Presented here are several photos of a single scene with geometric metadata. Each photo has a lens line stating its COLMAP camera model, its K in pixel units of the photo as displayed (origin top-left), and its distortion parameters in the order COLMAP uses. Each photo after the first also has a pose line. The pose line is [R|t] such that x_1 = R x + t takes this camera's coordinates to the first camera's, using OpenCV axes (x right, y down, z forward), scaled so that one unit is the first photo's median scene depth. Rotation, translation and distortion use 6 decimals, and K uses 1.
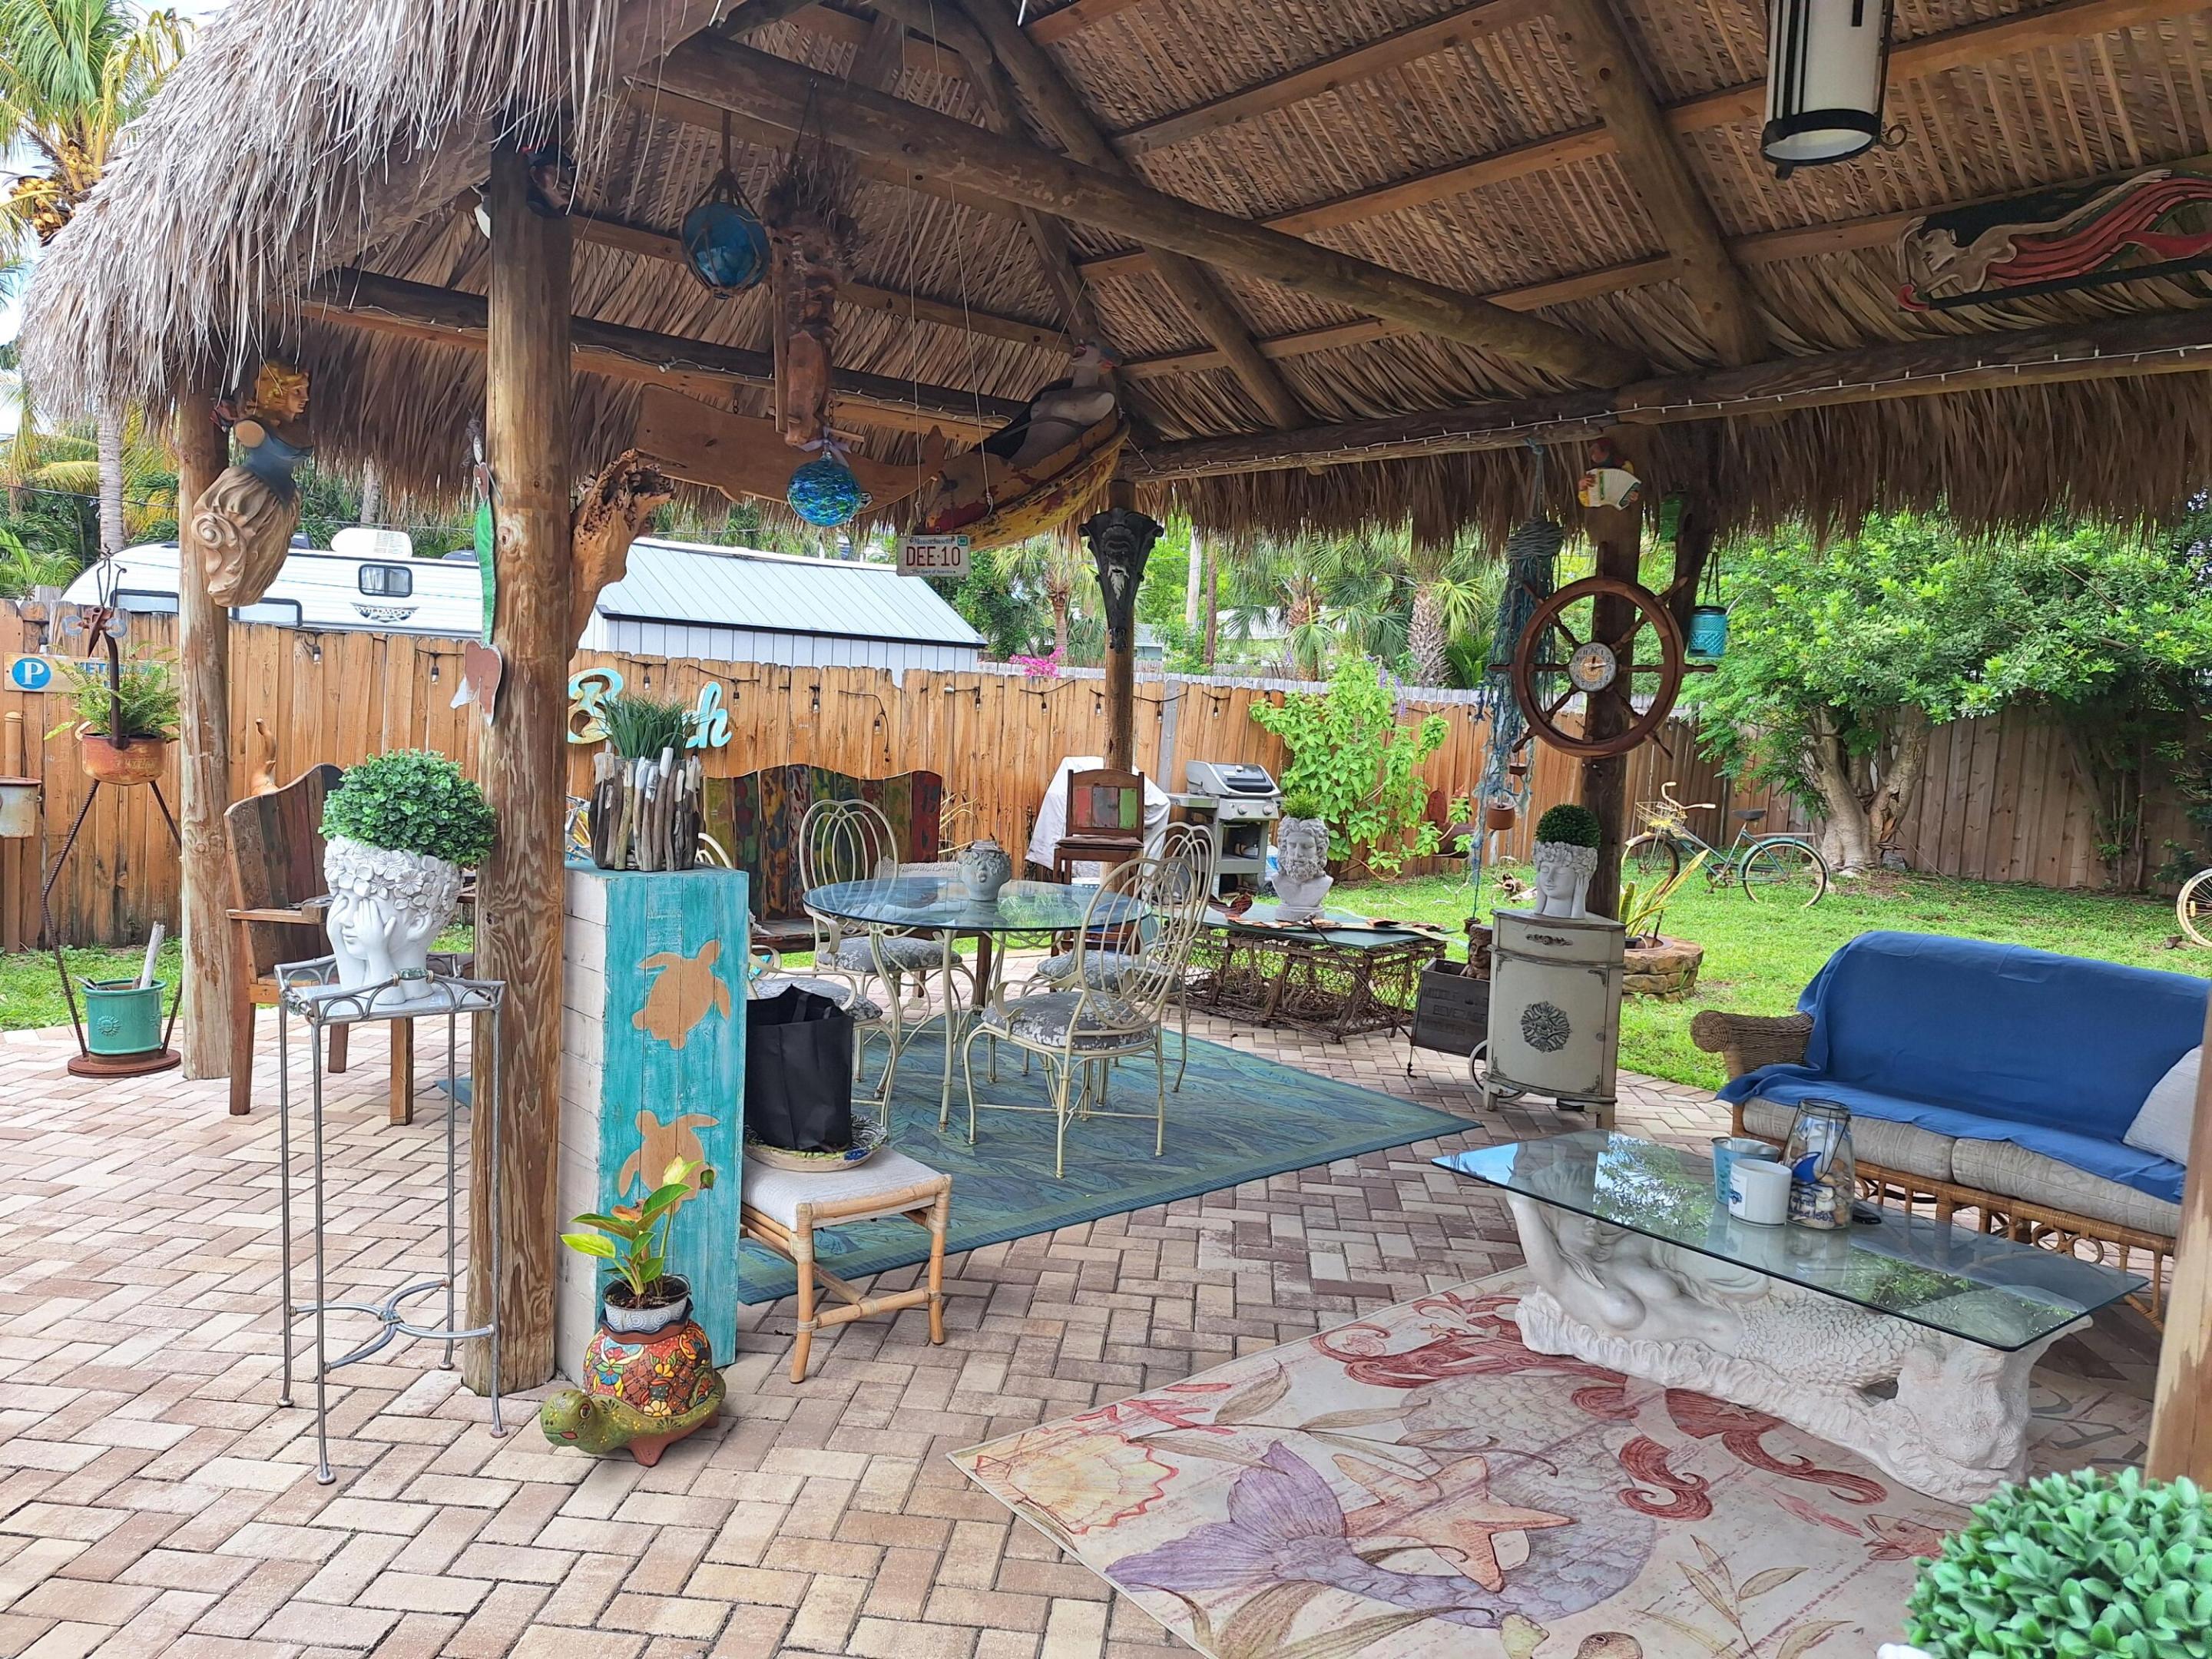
lens RADIAL K [[1527.5, 0, 1109.4], [0, 1527.5, 836.1], [0, 0, 1]] dist [0.084825, -0.091550]
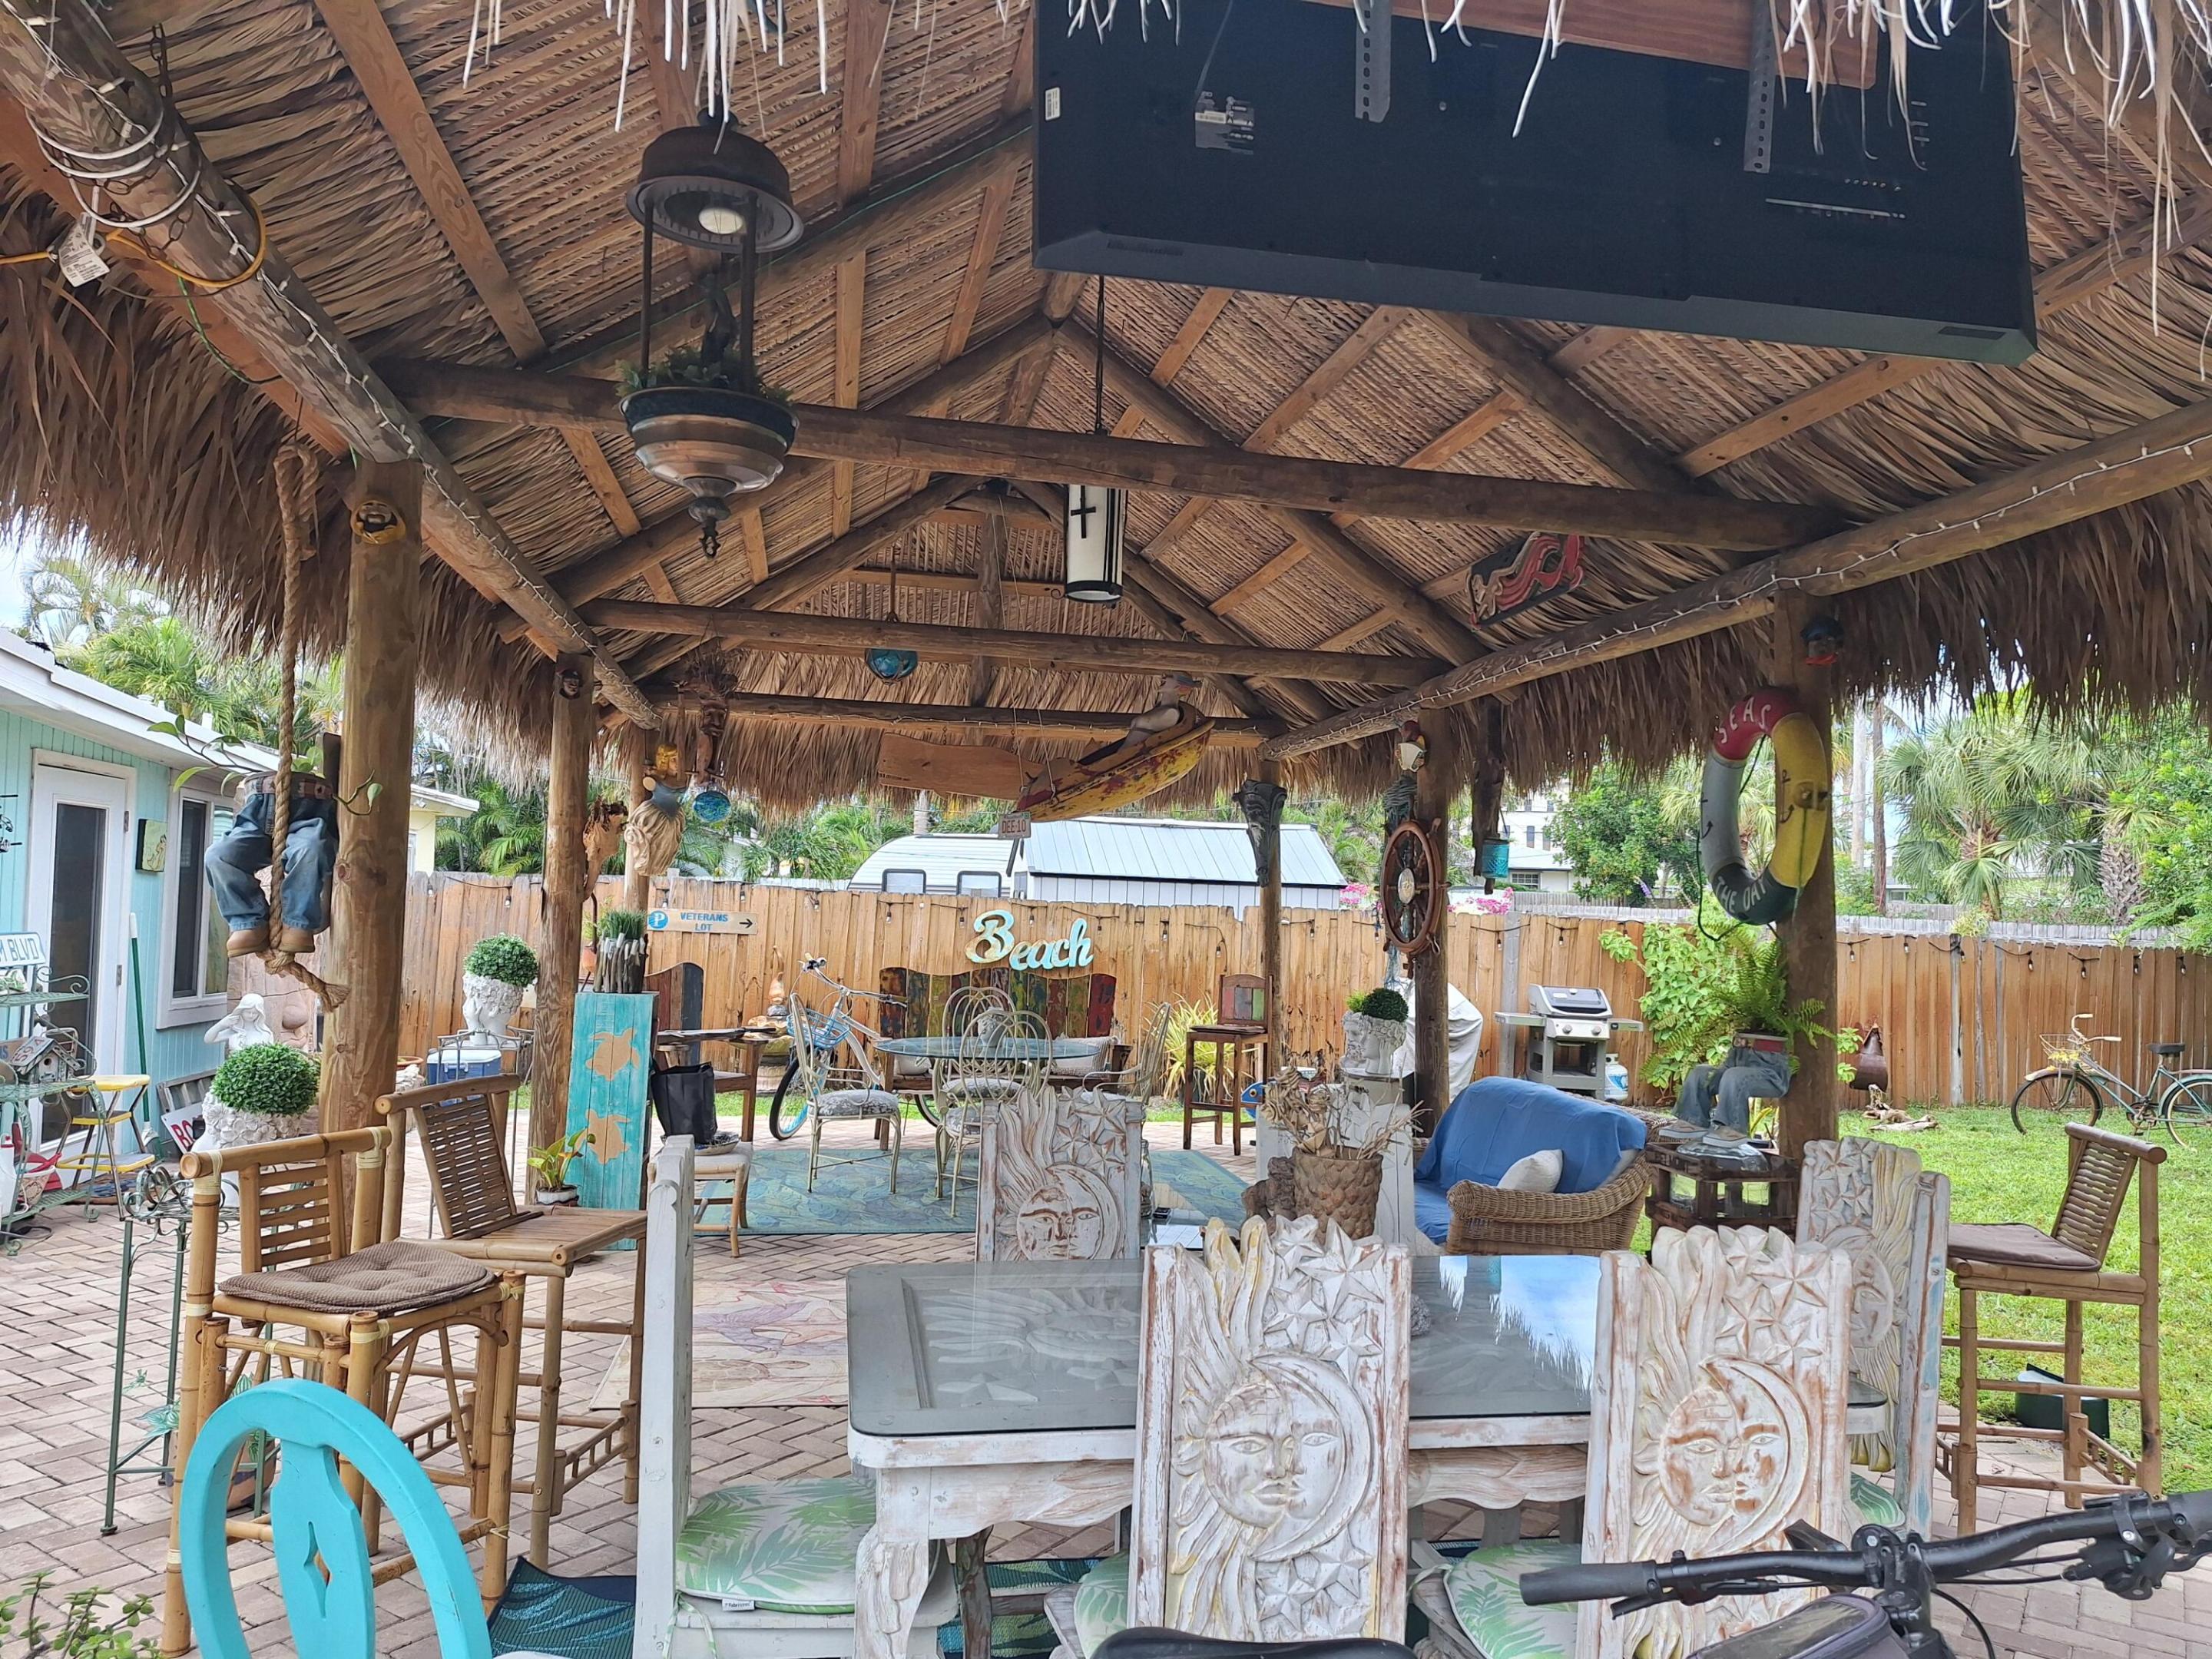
lens RADIAL K [[1527.5, 0, 1136.2], [0, 1527.5, 830.3], [0, 0, 1]] dist [0.084825, -0.091550]
pose [[0.876123, -0.045728, -0.479914, 0.652836], [-0.035877, 0.986546, -0.159499, 0.055046], [0.480751, 0.156959, 0.862695, -0.236205]]
